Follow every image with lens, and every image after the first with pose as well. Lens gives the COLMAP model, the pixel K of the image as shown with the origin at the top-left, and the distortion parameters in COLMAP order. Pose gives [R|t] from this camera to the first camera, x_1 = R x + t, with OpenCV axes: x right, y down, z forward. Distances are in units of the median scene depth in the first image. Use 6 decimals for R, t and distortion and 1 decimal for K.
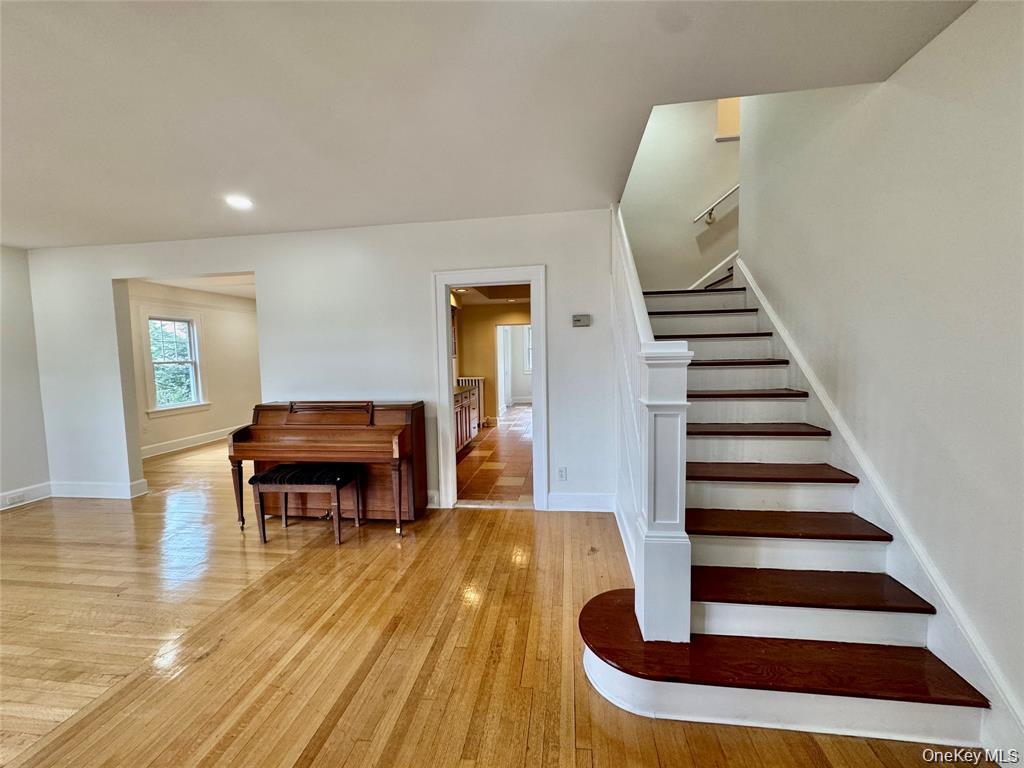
lens RADIAL K [[410.7, 0, 509.5], [0, 410.7, 382.2], [0, 0, 1]] dist [0.001718, 0.000835]
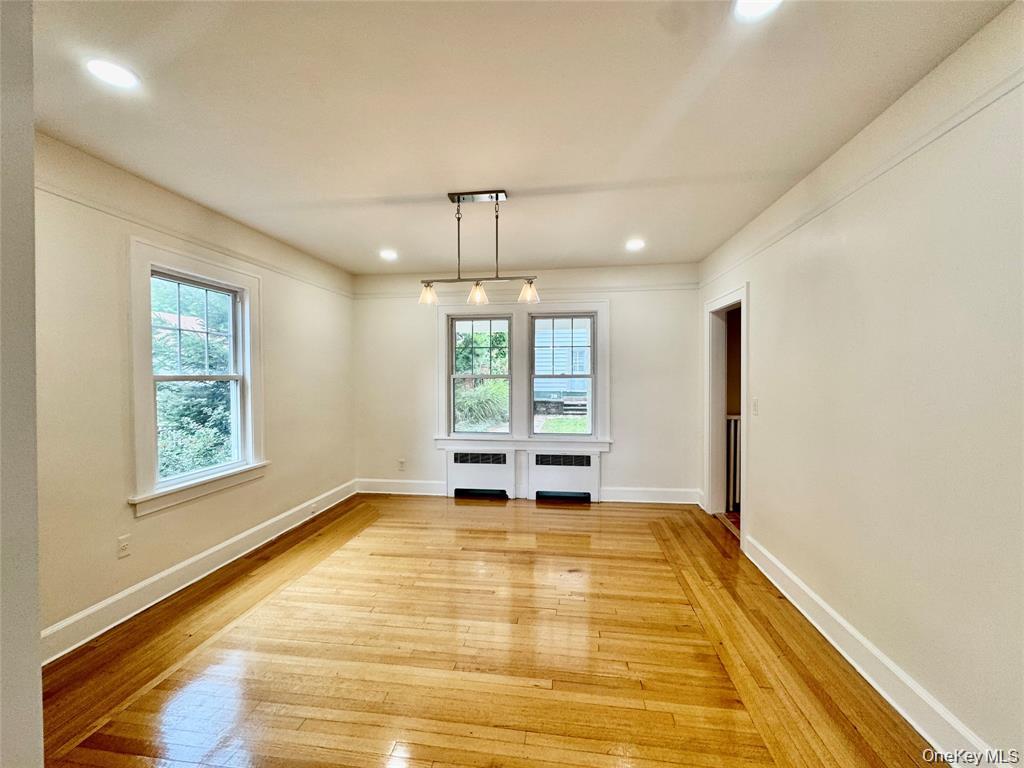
lens RADIAL K [[410.7, 0, 509.5], [0, 410.7, 380.4], [0, 0, 1]] dist [0.001718, 0.000835]
pose [[0.999831, 0.018356, 0.001391, -0.812644], [-0.018256, 0.998421, -0.053116, -0.048237], [-0.002364, 0.053081, 0.998587, 0.933114]]
